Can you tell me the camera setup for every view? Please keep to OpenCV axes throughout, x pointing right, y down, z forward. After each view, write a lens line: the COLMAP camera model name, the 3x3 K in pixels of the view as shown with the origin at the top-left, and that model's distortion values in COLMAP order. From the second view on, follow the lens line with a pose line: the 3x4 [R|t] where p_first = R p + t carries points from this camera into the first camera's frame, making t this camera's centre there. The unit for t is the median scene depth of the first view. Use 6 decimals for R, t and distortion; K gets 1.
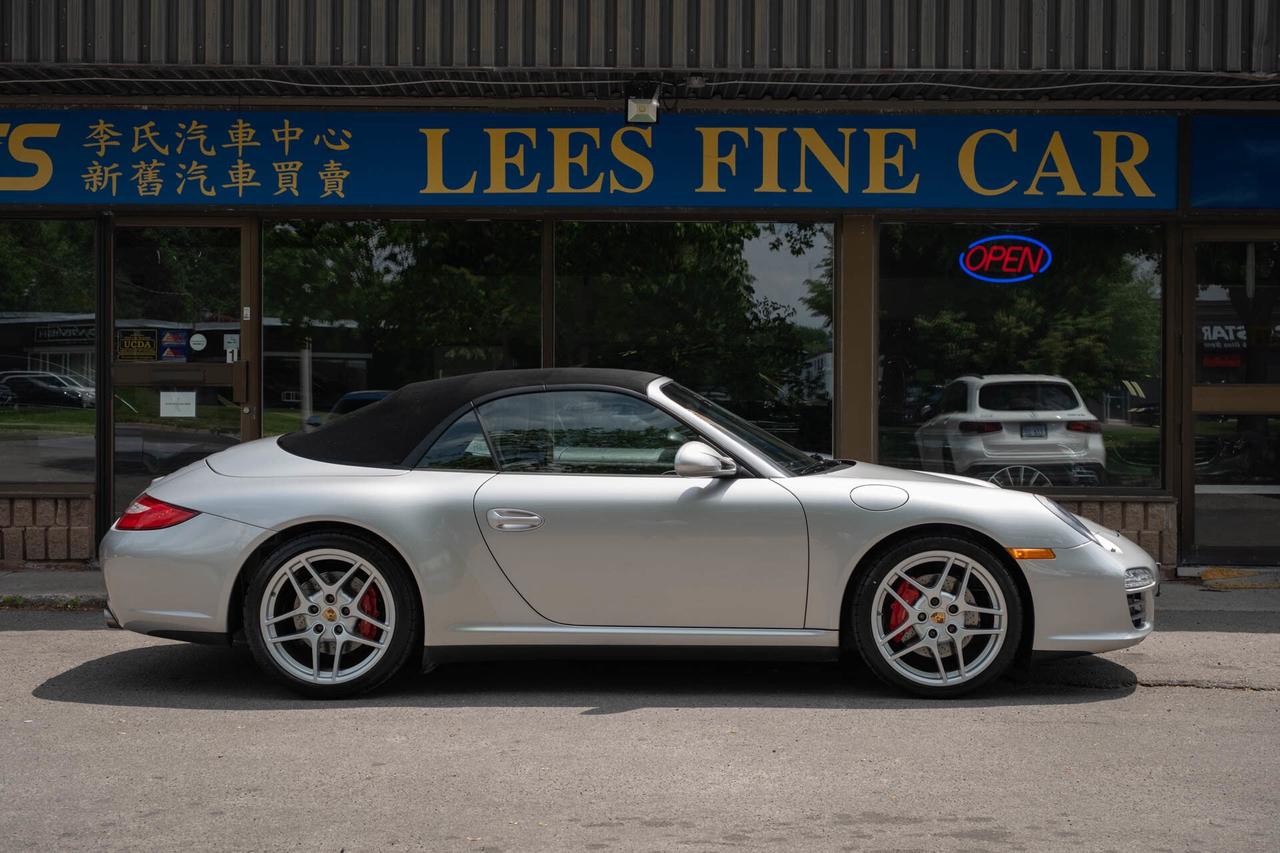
lens RADIAL K [[1701.7, 0, 643.3], [0, 1701.7, 432.4], [0, 0, 1]] dist [0.008145, 0.000000]
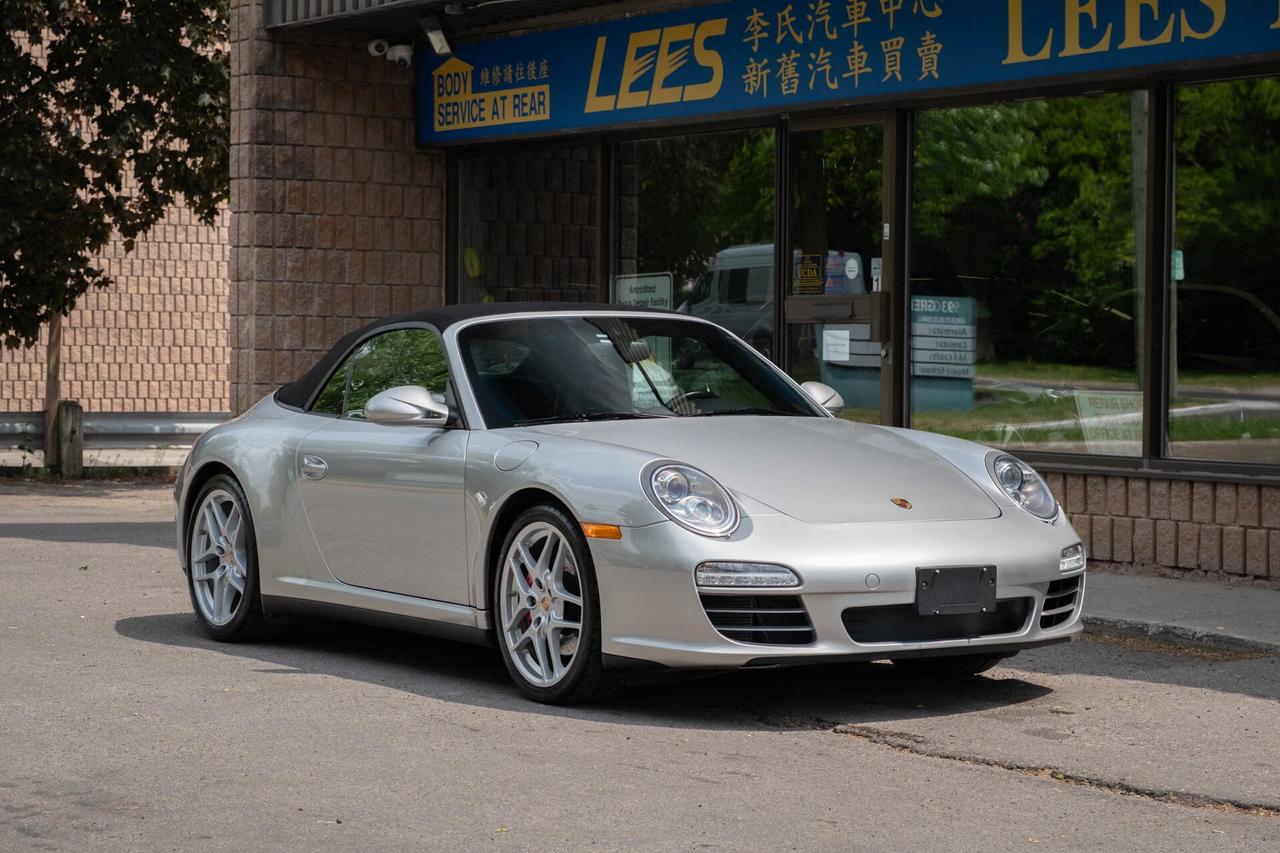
lens RADIAL K [[3094.7, 0, 585.2], [0, 3094.7, 289.3], [0, 0, 1]] dist [0.059999, 0.000000]
pose [[0.514855, -0.016410, -0.857120, 1.121279], [-0.017013, 0.999424, -0.029353, 0.000145], [0.857108, 0.029694, 0.514280, 0.181945]]
